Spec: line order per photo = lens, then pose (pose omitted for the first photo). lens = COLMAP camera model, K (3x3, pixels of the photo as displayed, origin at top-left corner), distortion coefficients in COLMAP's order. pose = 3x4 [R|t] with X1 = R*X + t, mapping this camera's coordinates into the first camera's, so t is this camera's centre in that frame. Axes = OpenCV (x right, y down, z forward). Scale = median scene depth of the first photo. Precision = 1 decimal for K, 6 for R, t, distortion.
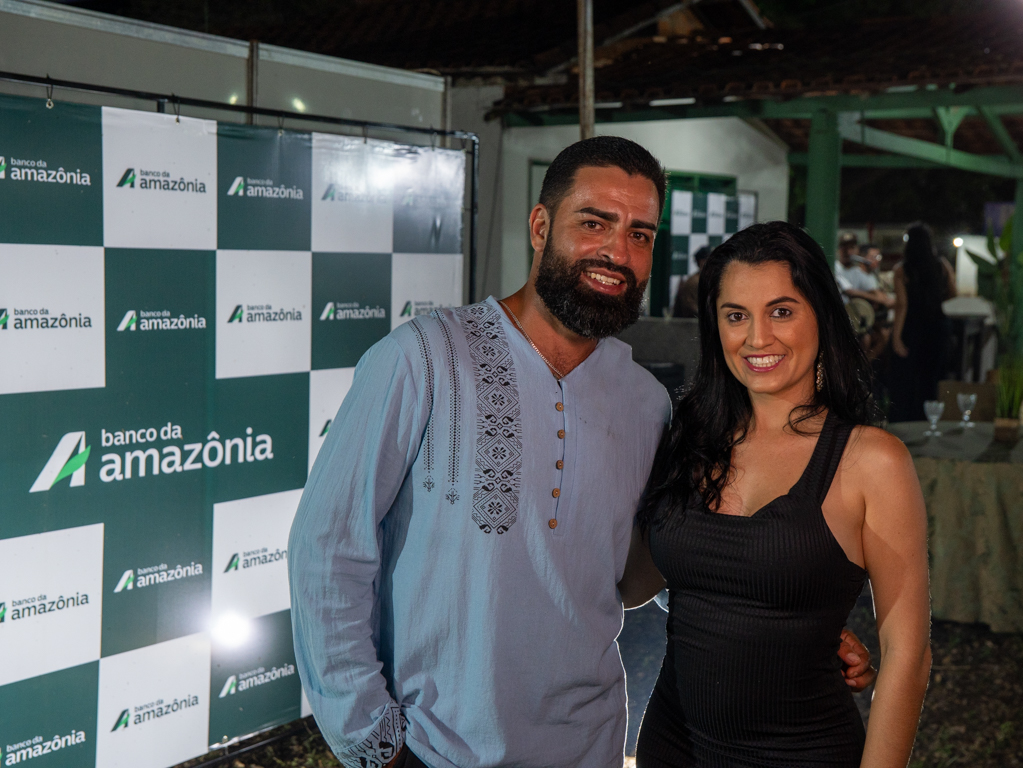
lens RADIAL K [[1510.3, 0, 515.1], [0, 1510.3, 386.1], [0, 0, 1]] dist [0.060953, 0.412127]
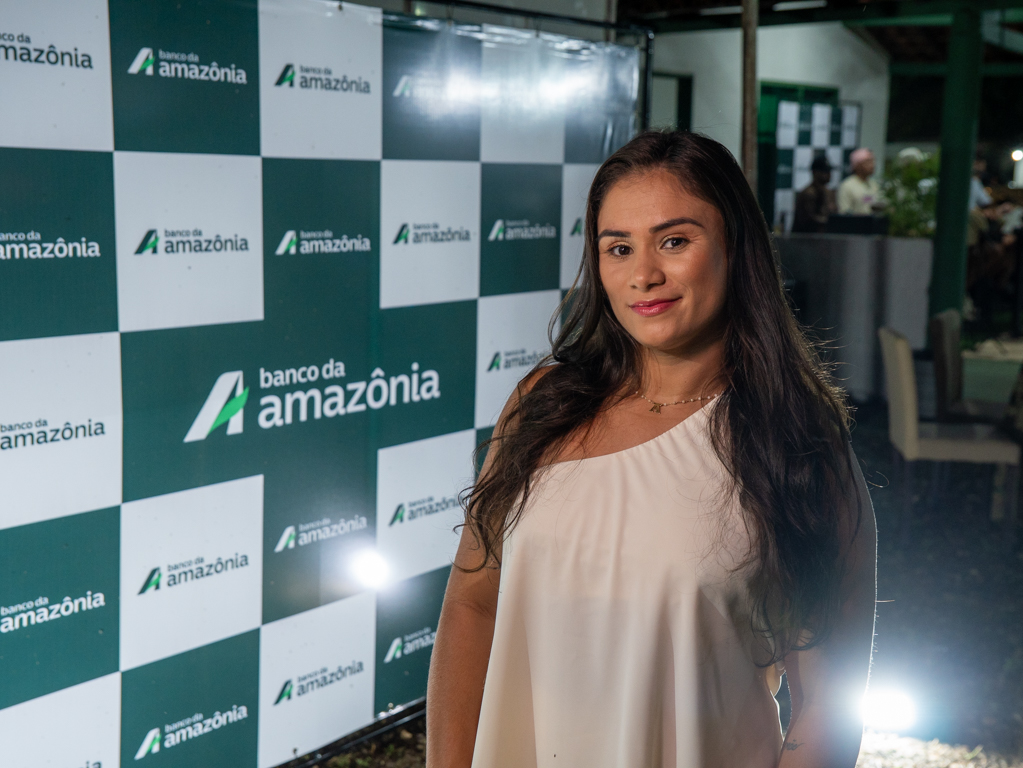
lens RADIAL K [[1417.8, 0, 506.5], [0, 1417.8, 385.7], [0, 0, 1]] dist [0.031309, 0.381532]
pose [[0.998951, 0.003383, -0.045675, -0.090012], [-0.000491, 0.998003, 0.063161, -0.012470], [0.045798, -0.063073, 0.996958, 0.187693]]
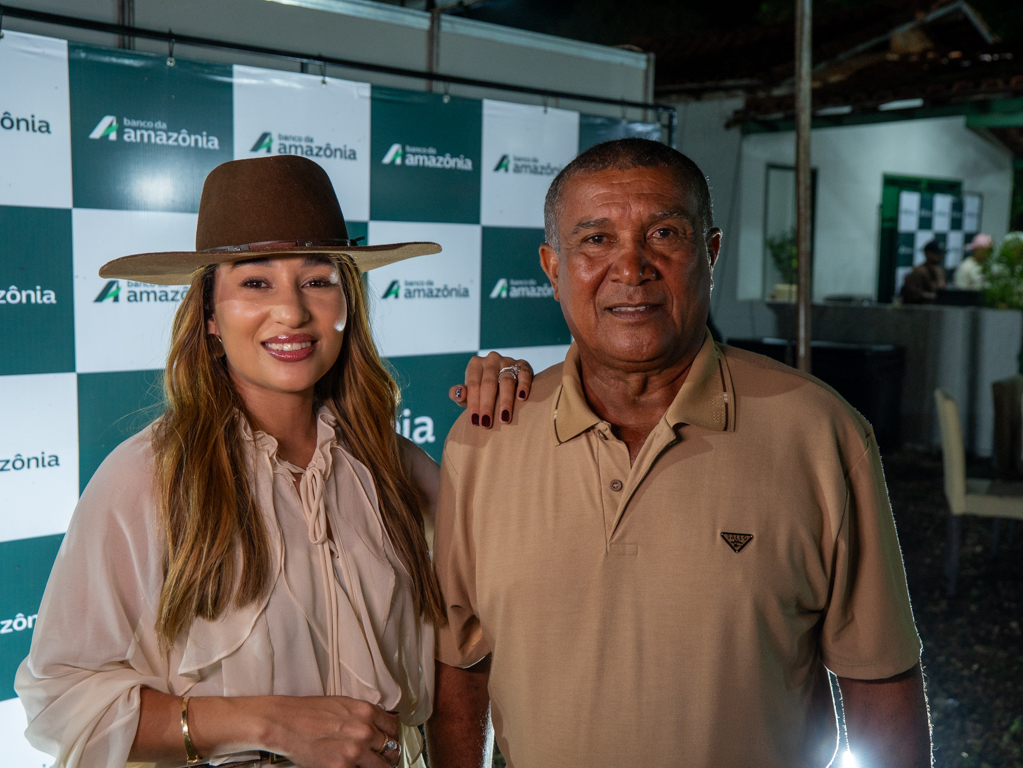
lens RADIAL K [[1129.8, 0, 506.2], [0, 1129.8, 384.6], [0, 0, 1]] dist [-0.049142, 0.206439]
pose [[0.972056, 0.025970, -0.233310, 0.054351], [-0.020097, 0.999419, 0.027512, -0.009496], [0.233889, -0.022054, 0.972013, 0.344573]]
